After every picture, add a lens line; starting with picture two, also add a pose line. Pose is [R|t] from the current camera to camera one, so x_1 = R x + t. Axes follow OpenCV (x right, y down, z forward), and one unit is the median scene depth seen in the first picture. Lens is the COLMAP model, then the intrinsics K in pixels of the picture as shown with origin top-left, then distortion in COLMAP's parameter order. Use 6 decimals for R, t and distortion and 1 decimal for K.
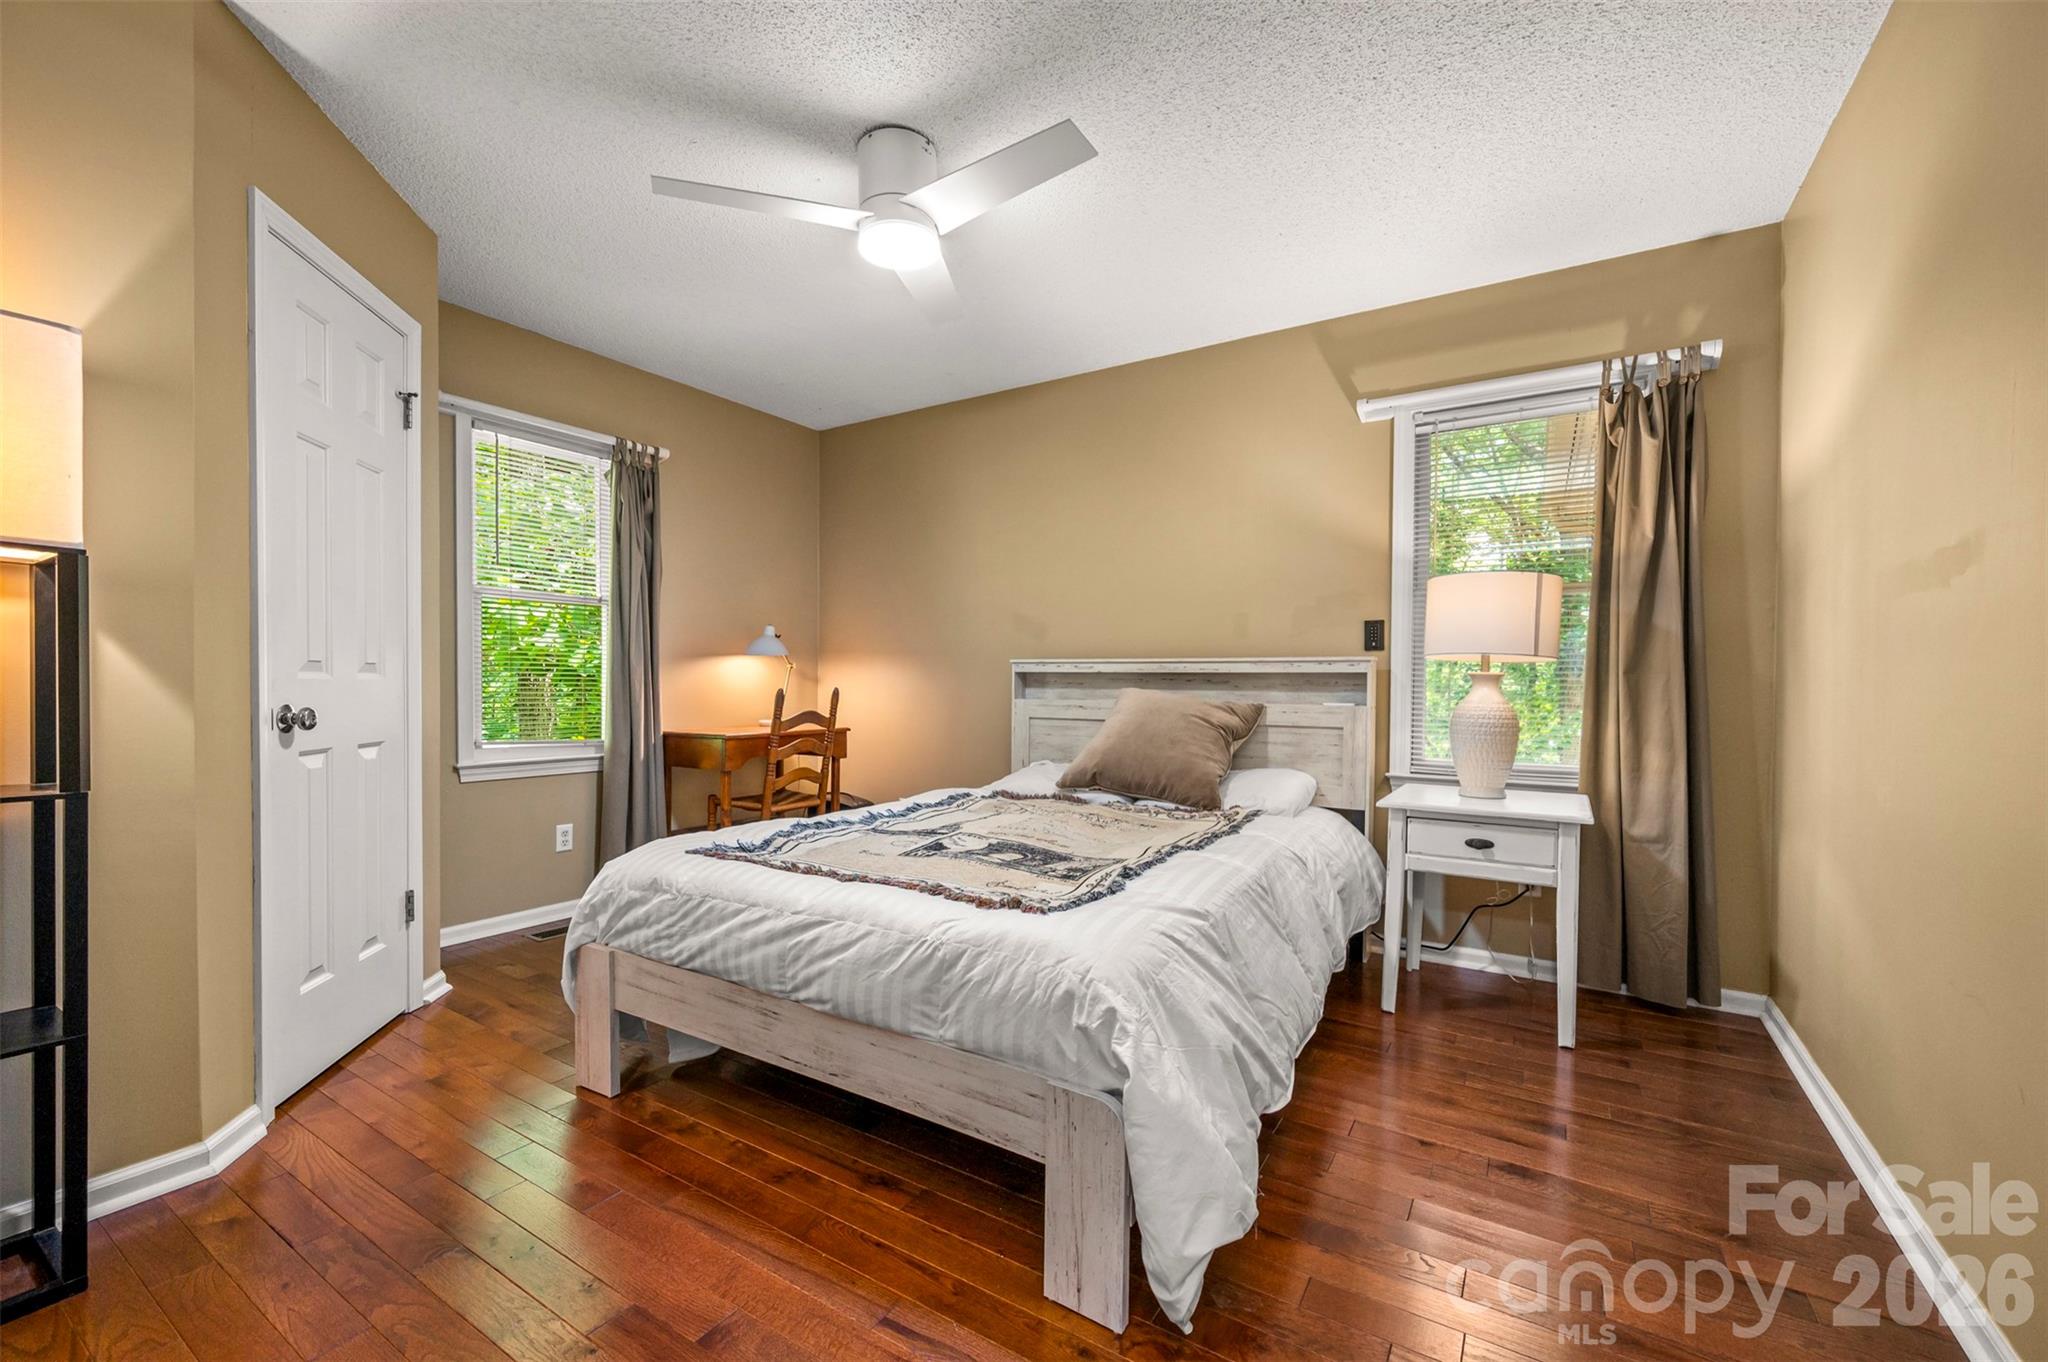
lens RADIAL K [[837.8, 0, 1024.9], [0, 837.8, 693.2], [0, 0, 1]] dist [-0.001850, 0.001327]
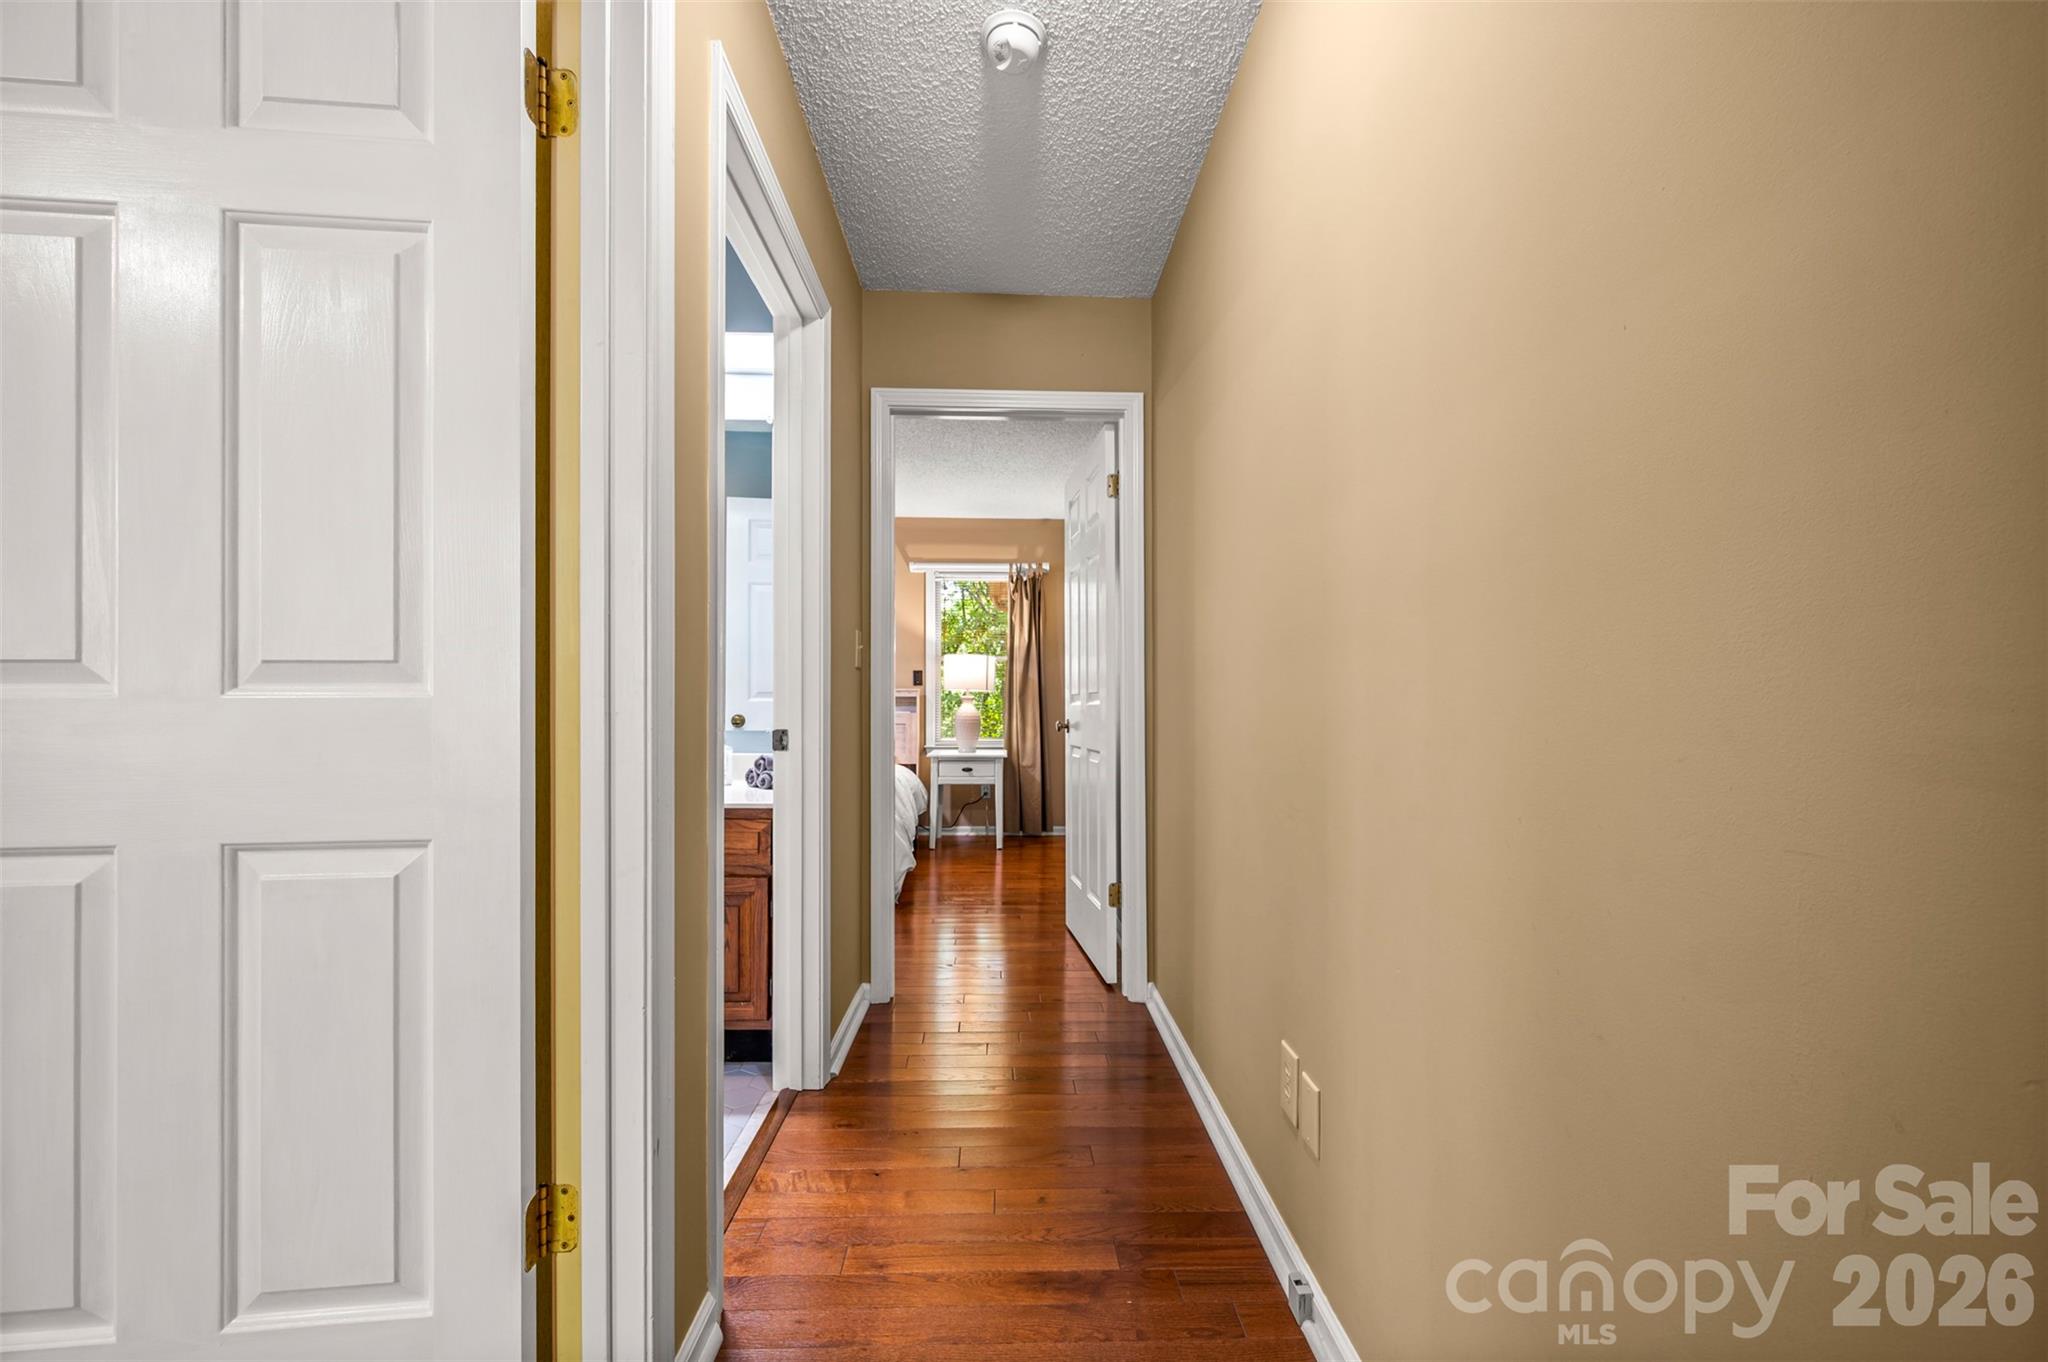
lens RADIAL K [[837.8, 0, 1022.9], [0, 837.8, 690.7], [0, 0, 1]] dist [-0.001850, 0.001327]
pose [[0.830387, 0.001290, 0.557185, -0.589567], [0.013561, 0.999654, -0.022526, 0.011751], [-0.557022, 0.026262, 0.830083, -0.965854]]
